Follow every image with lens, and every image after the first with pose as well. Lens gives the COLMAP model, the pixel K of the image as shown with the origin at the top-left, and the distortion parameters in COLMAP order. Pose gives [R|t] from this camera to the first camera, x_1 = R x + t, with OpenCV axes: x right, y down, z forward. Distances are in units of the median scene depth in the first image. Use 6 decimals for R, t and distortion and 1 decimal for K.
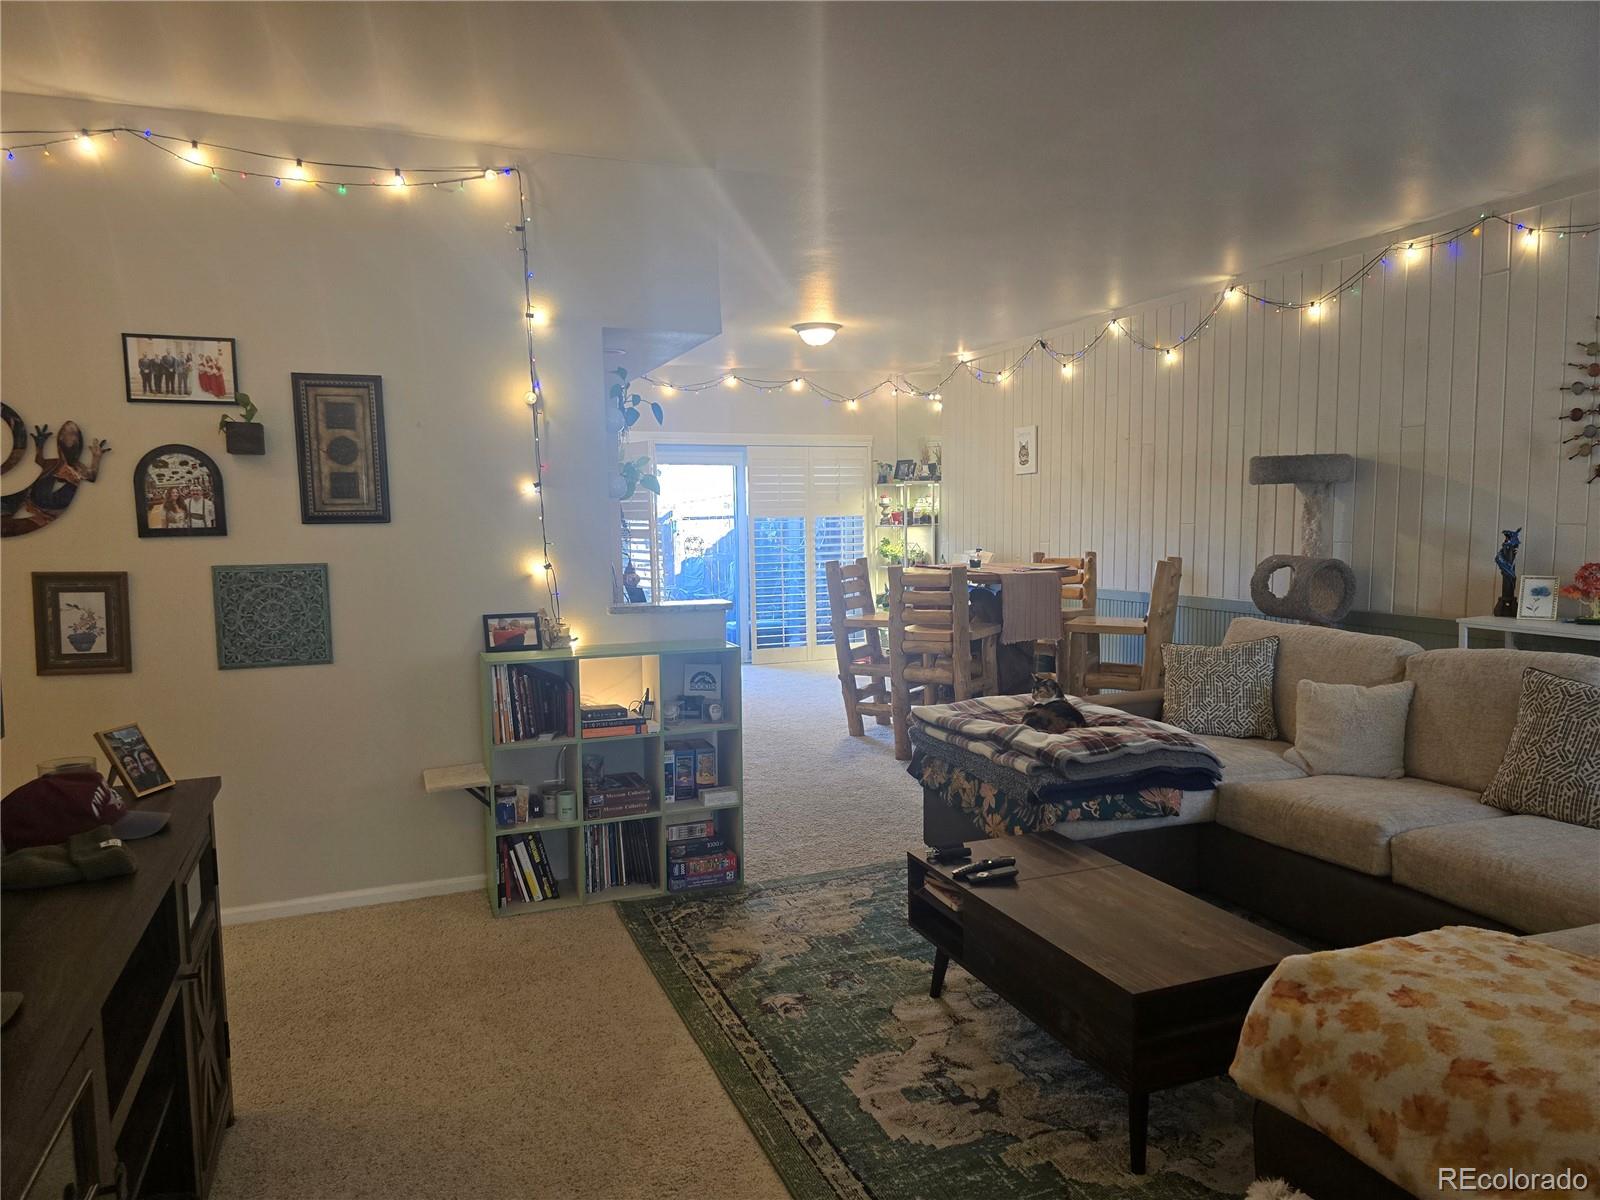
lens RADIAL K [[1071.2, 0, 800.0], [0, 1071.2, 610.2], [0, 0, 1]] dist [0.041031, -0.014747]
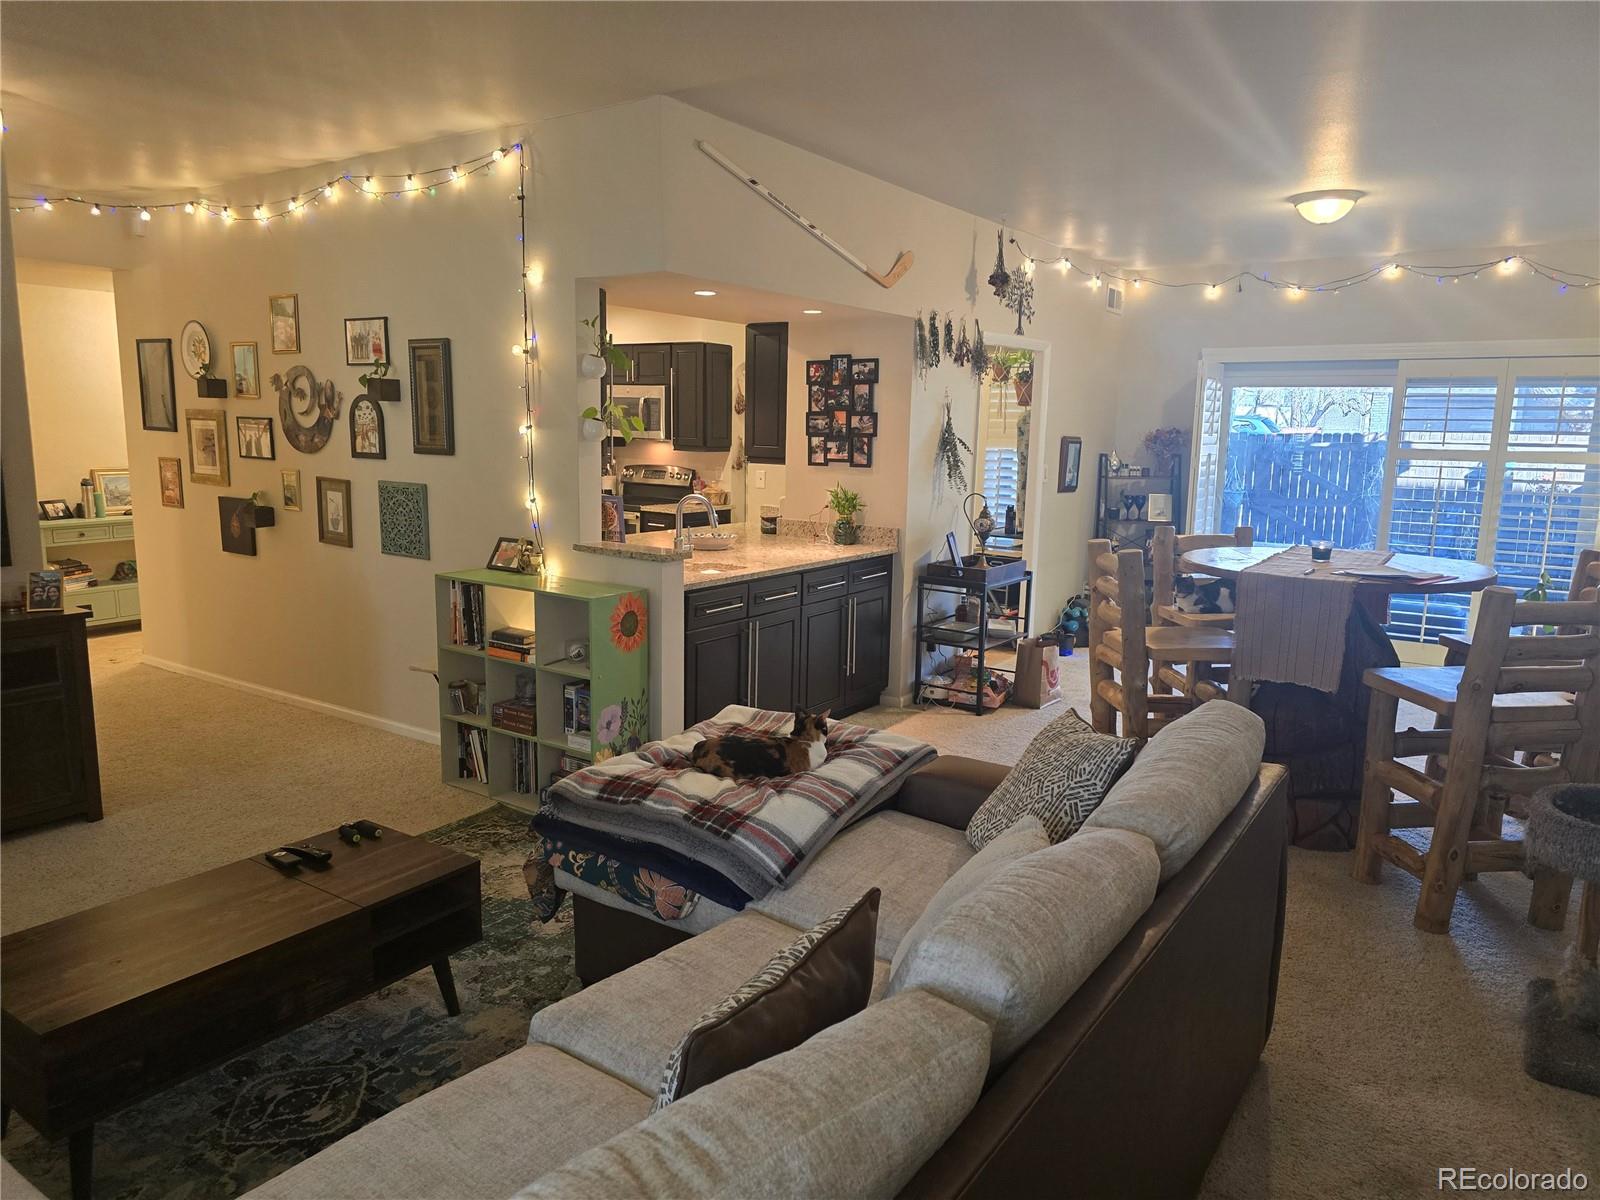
lens RADIAL K [[1071.2, 0, 800.1], [0, 1071.2, 585.5], [0, 0, 1]] dist [0.041031, -0.014747]
pose [[0.565399, 0.149153, -0.811219, 0.911437], [-0.098222, 0.988691, 0.113325, -0.115877], [0.818948, 0.015605, 0.573655, 0.626736]]
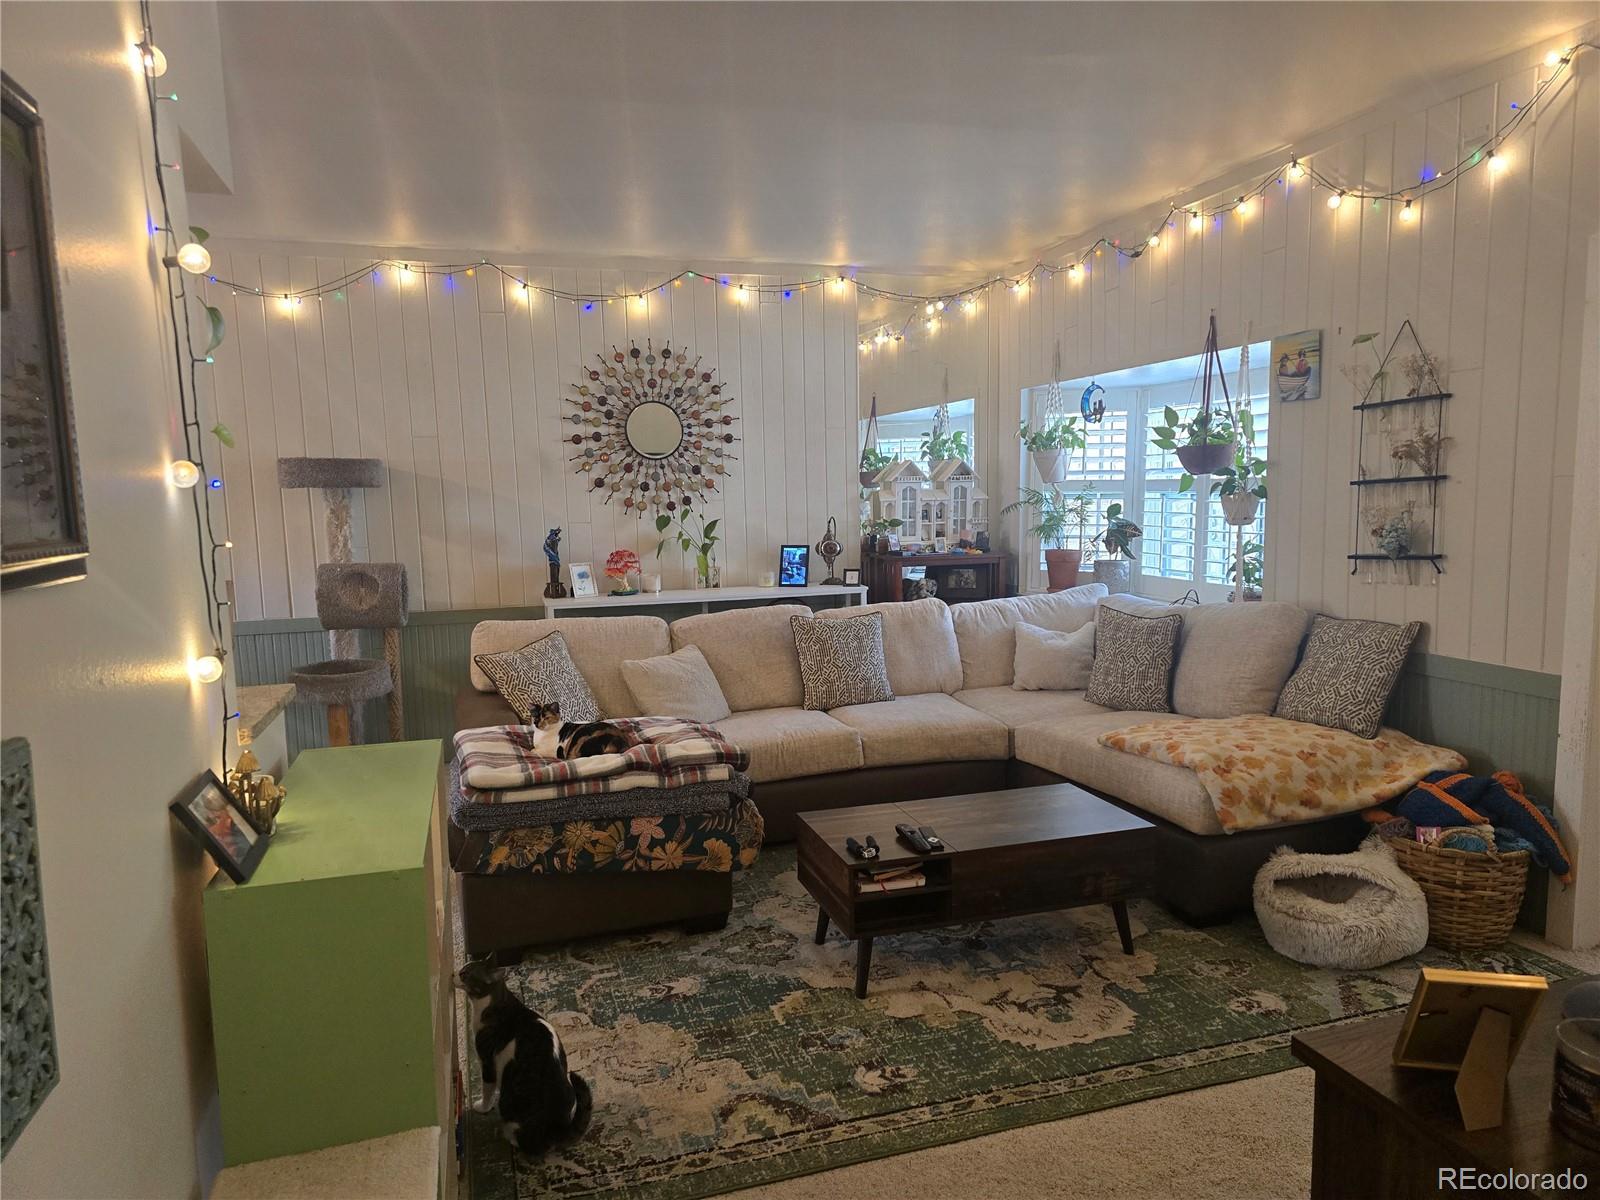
lens RADIAL K [[1071.2, 0, 803.3], [0, 1071.2, 615.6], [0, 0, 1]] dist [0.041031, -0.014747]
pose [[0.076315, -0.104925, 0.991548, -0.692754], [0.114381, 0.988804, 0.095832, -0.076138], [-0.990501, 0.106101, 0.087462, 0.780333]]
